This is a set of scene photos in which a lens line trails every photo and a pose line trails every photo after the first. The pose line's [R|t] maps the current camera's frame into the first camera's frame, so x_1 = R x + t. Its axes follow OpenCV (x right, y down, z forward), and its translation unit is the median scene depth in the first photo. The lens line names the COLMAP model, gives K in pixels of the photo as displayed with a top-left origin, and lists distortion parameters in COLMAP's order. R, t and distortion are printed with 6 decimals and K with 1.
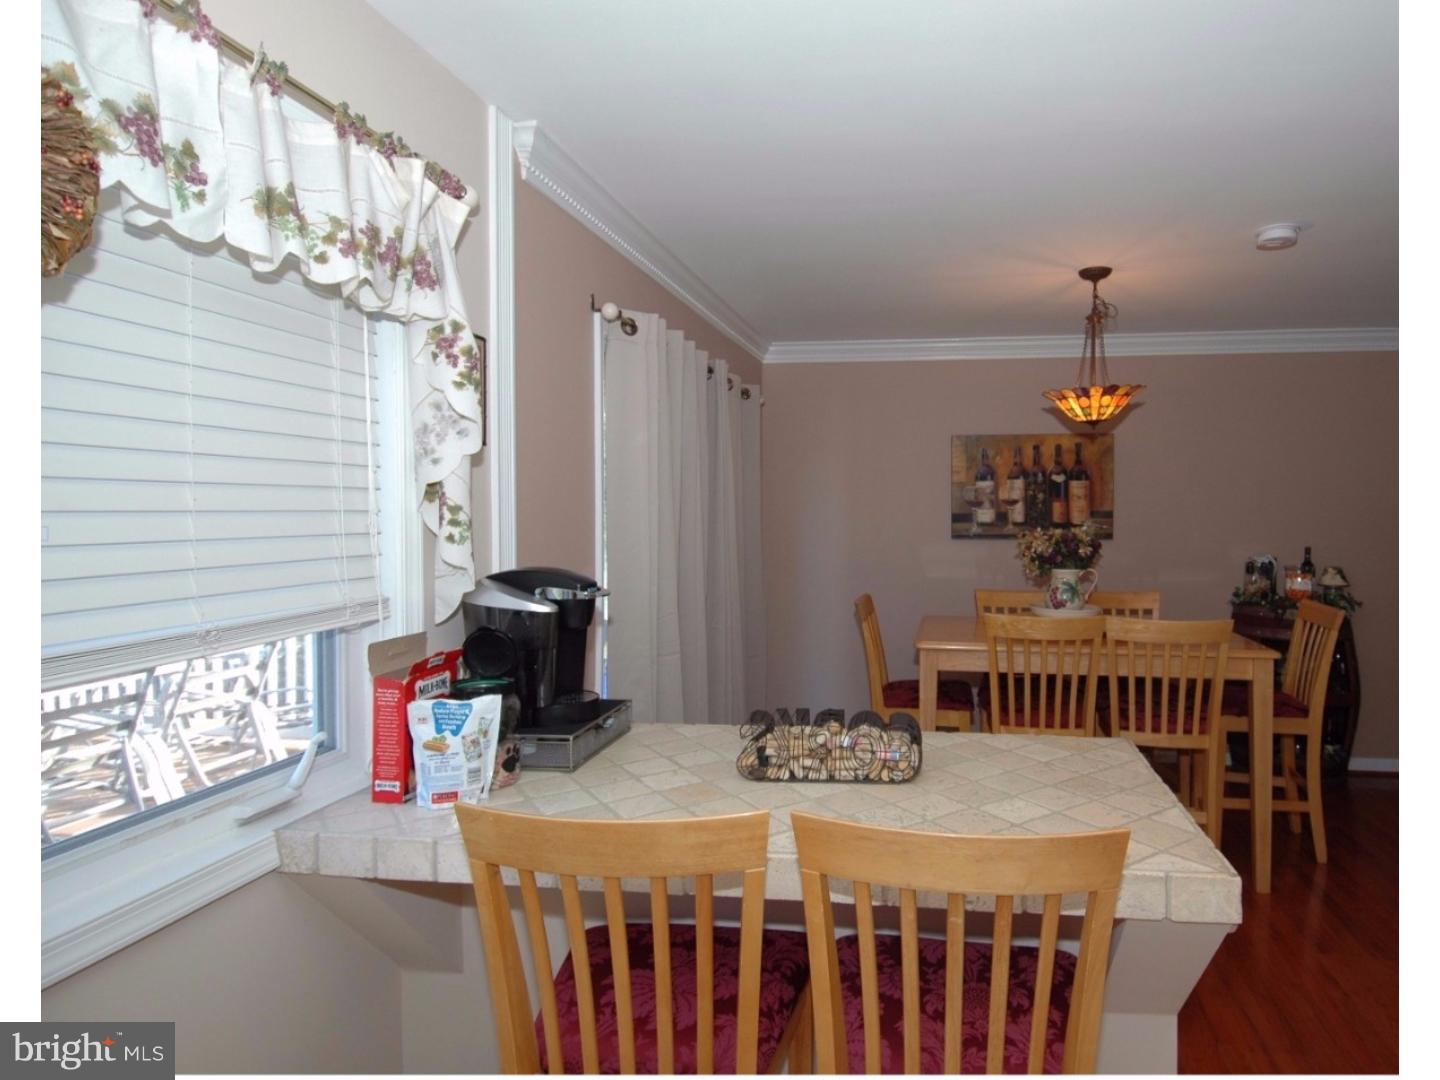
lens RADIAL K [[820.8, 0, 720.4], [0, 820.8, 531.3], [0, 0, 1]] dist [-0.013884, -0.008569]
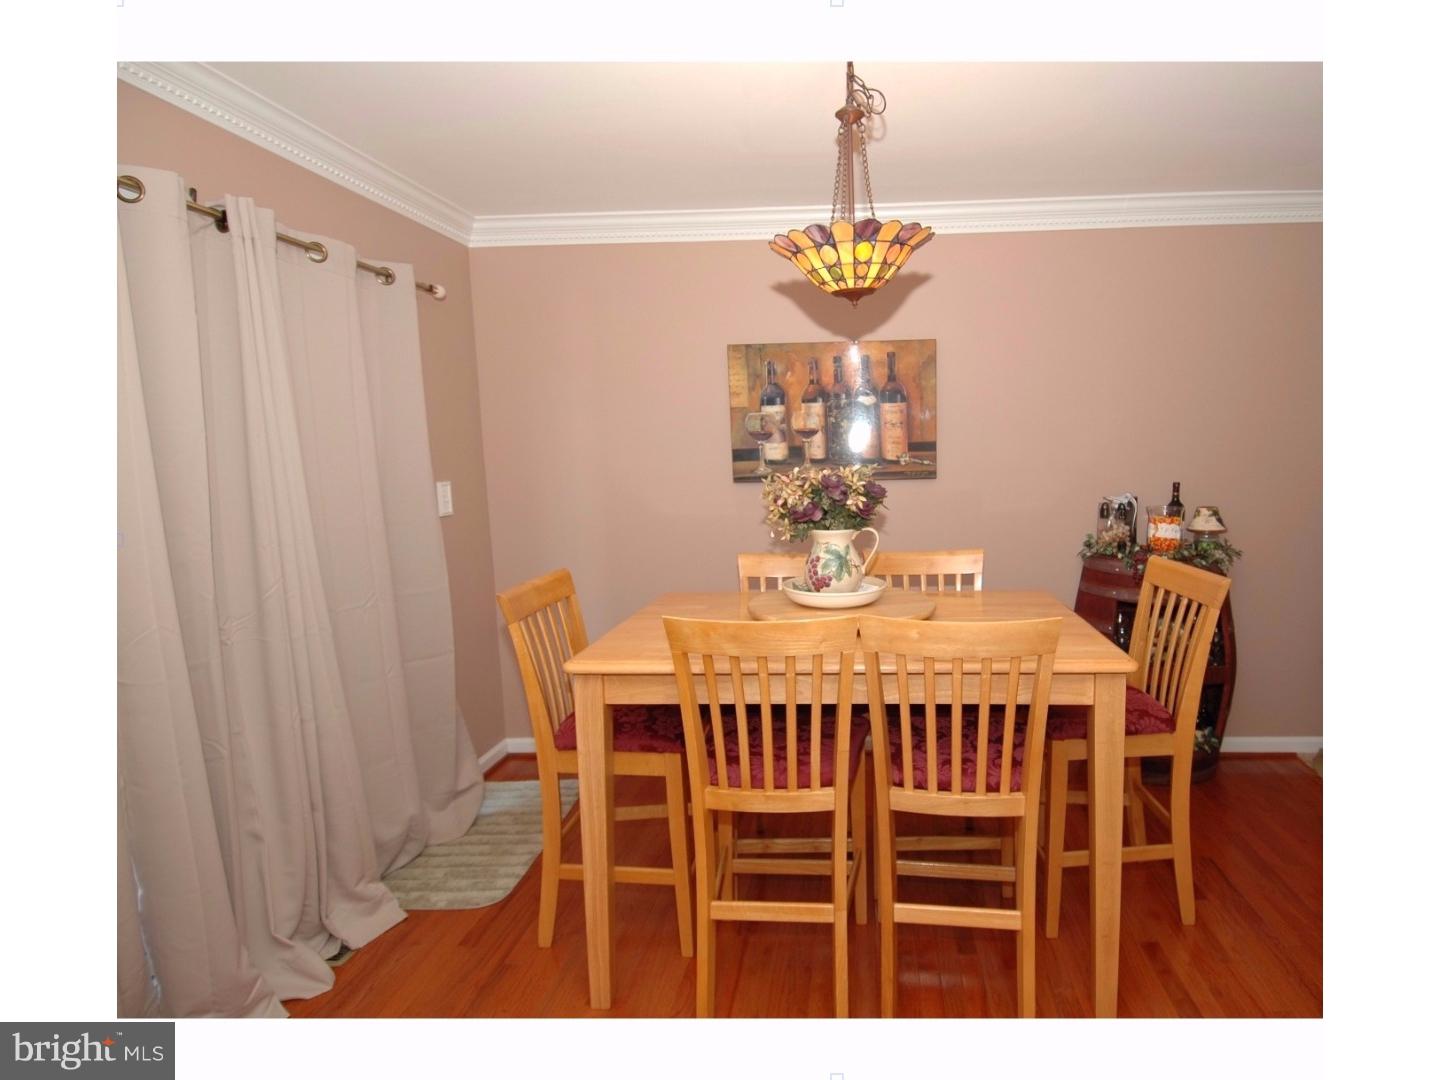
lens RADIAL K [[773.2, 0, 723.5], [0, 773.2, 535.9], [0, 0, 1]] dist [0.019630, -0.029303]
pose [[0.994316, -0.033902, 0.100923, 0.217093], [0.025388, 0.996102, 0.084475, -0.003032], [-0.103393, -0.081433, 0.991301, 0.307757]]
